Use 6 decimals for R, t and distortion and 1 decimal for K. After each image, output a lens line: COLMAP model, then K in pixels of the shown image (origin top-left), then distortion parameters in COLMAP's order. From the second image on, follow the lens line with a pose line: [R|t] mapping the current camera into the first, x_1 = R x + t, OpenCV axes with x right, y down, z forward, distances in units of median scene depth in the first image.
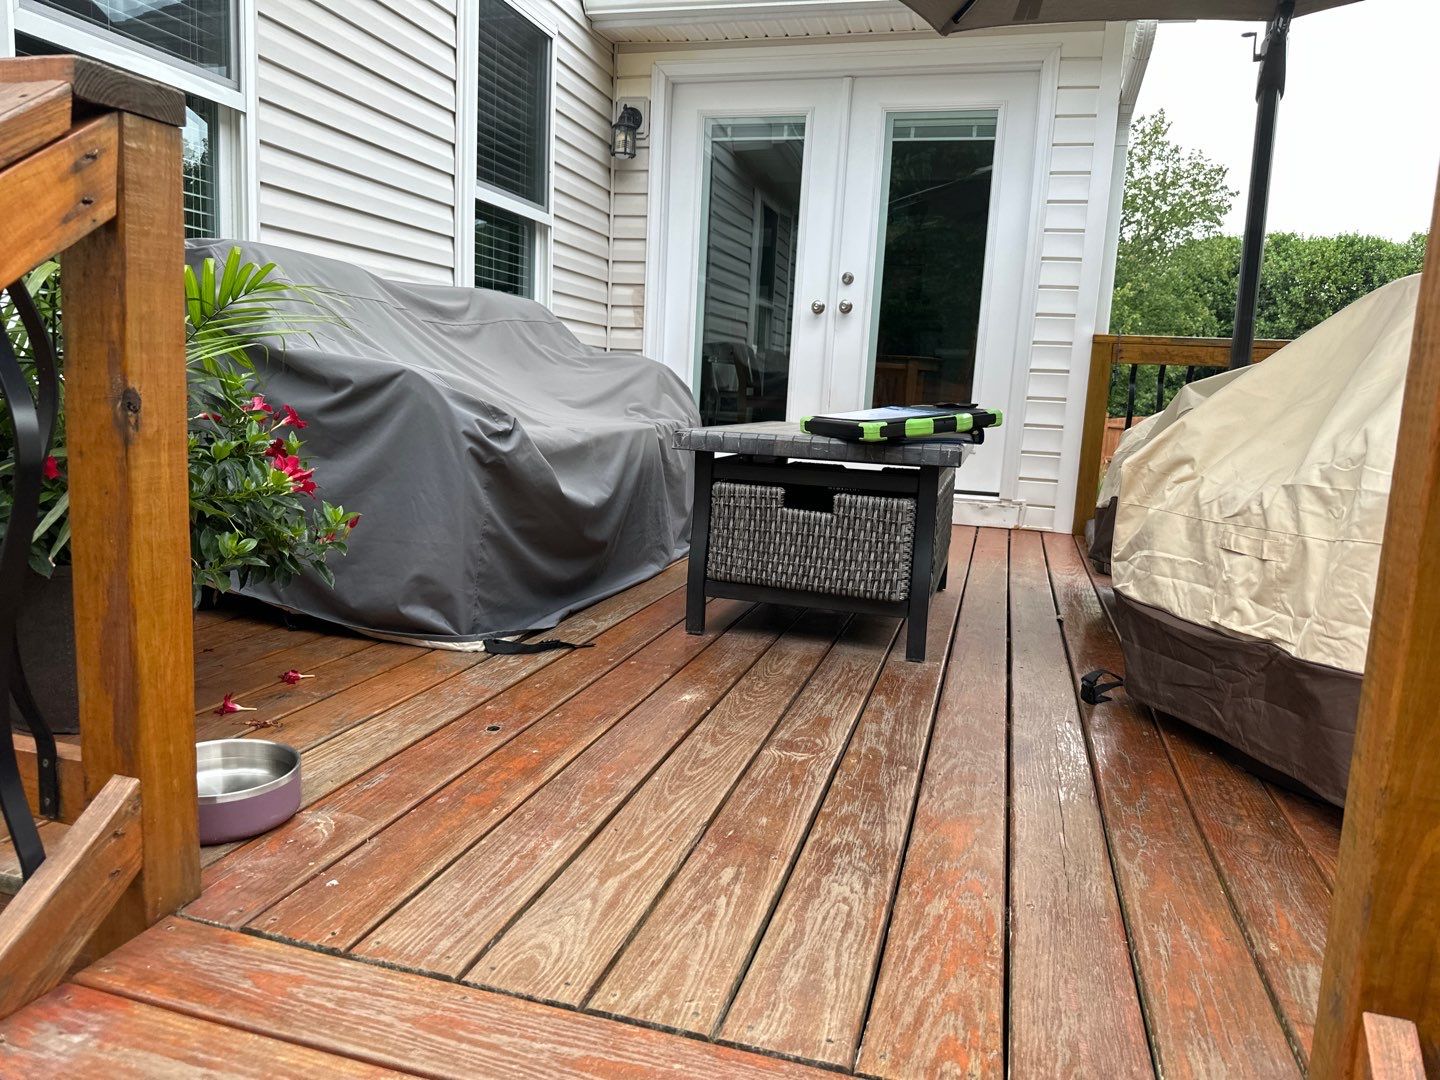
lens RADIAL K [[1005.1, 0, 711.9], [0, 1005.1, 532.5], [0, 0, 1]] dist [0.068585, -0.094587]
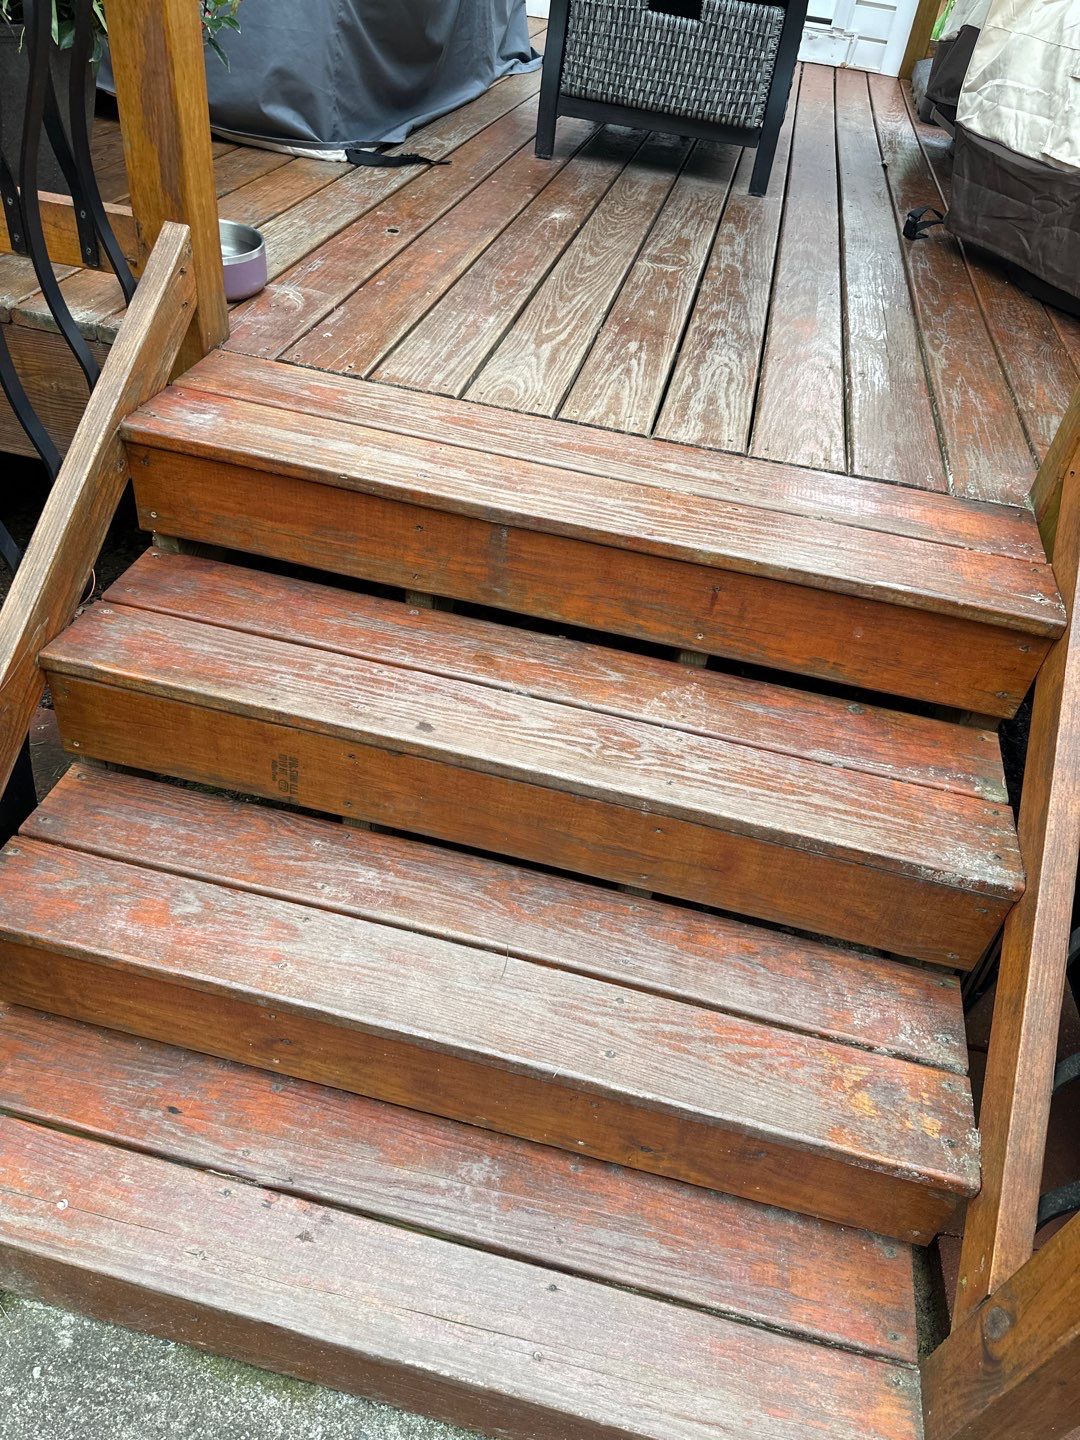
lens RADIAL K [[1025.9, 0, 545.5], [0, 1025.9, 711.6], [0, 0, 1]] dist [0.009095, -0.003813]
pose [[0.995236, -0.000691, 0.097496, -0.165846], [-0.050821, 0.849706, 0.524802, 0.045068], [-0.083205, -0.527256, 0.845623, -0.237114]]
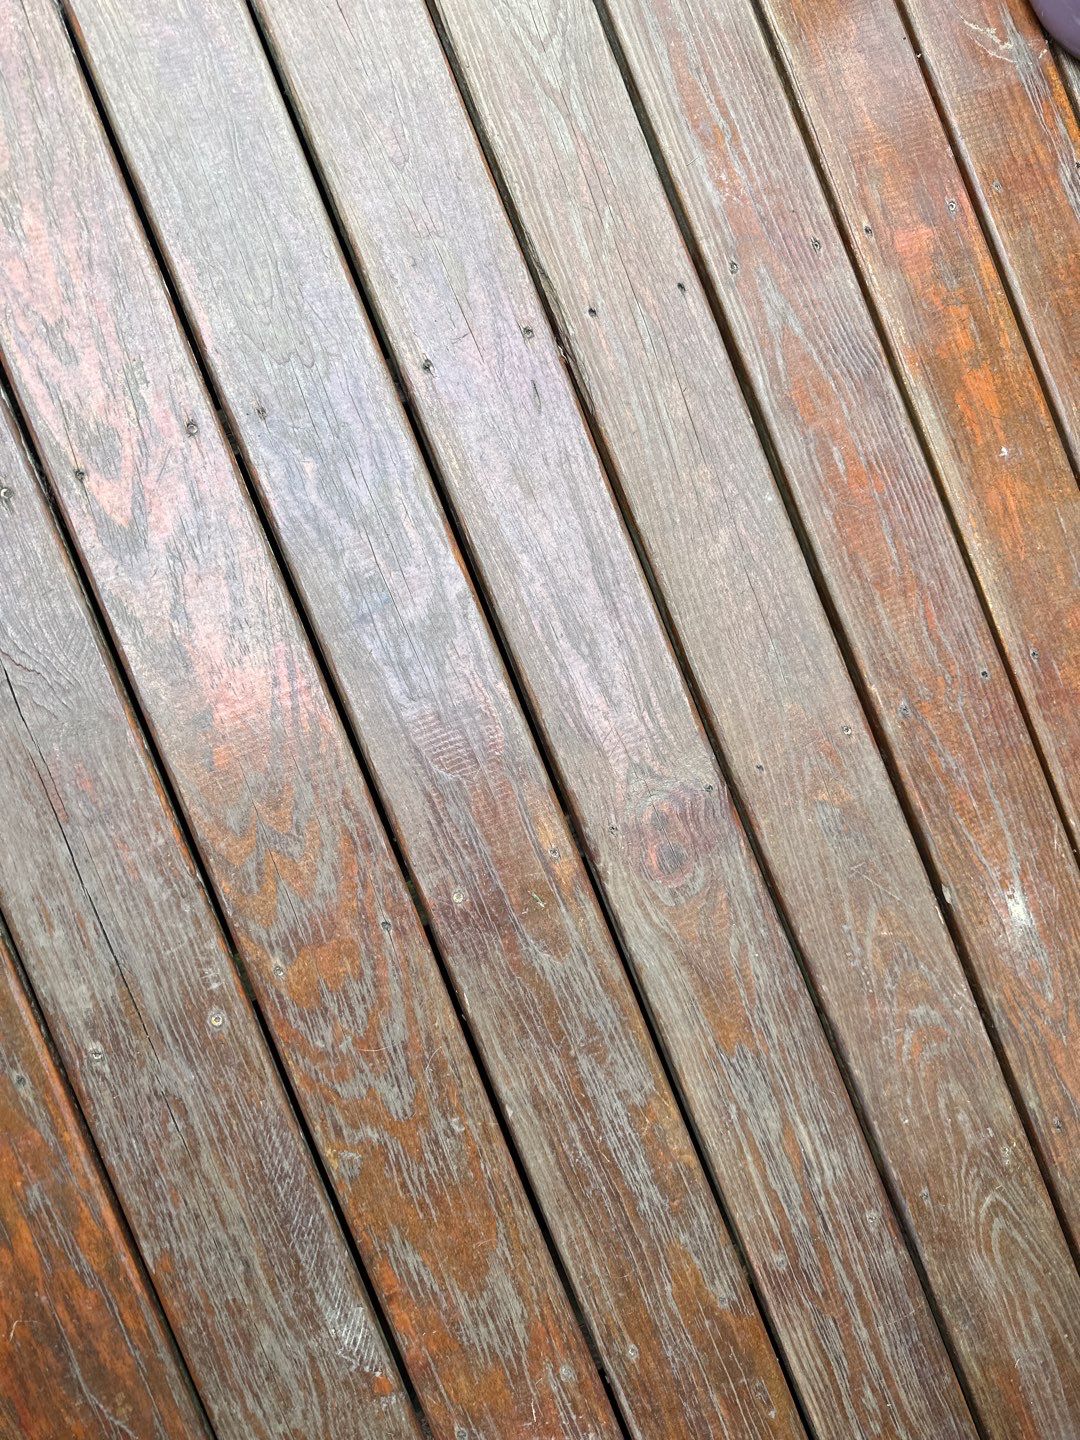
lens RADIAL K [[1025.9, 0, 545.5], [0, 1025.9, 711.6], [0, 0, 1]] dist [0.009095, -0.003813]
pose [[-0.764269, 0.599259, -0.238287, 0.215796], [-0.324072, -0.037425, 0.945292, -0.217760], [0.557557, 0.799680, 0.222806, 0.831091]]
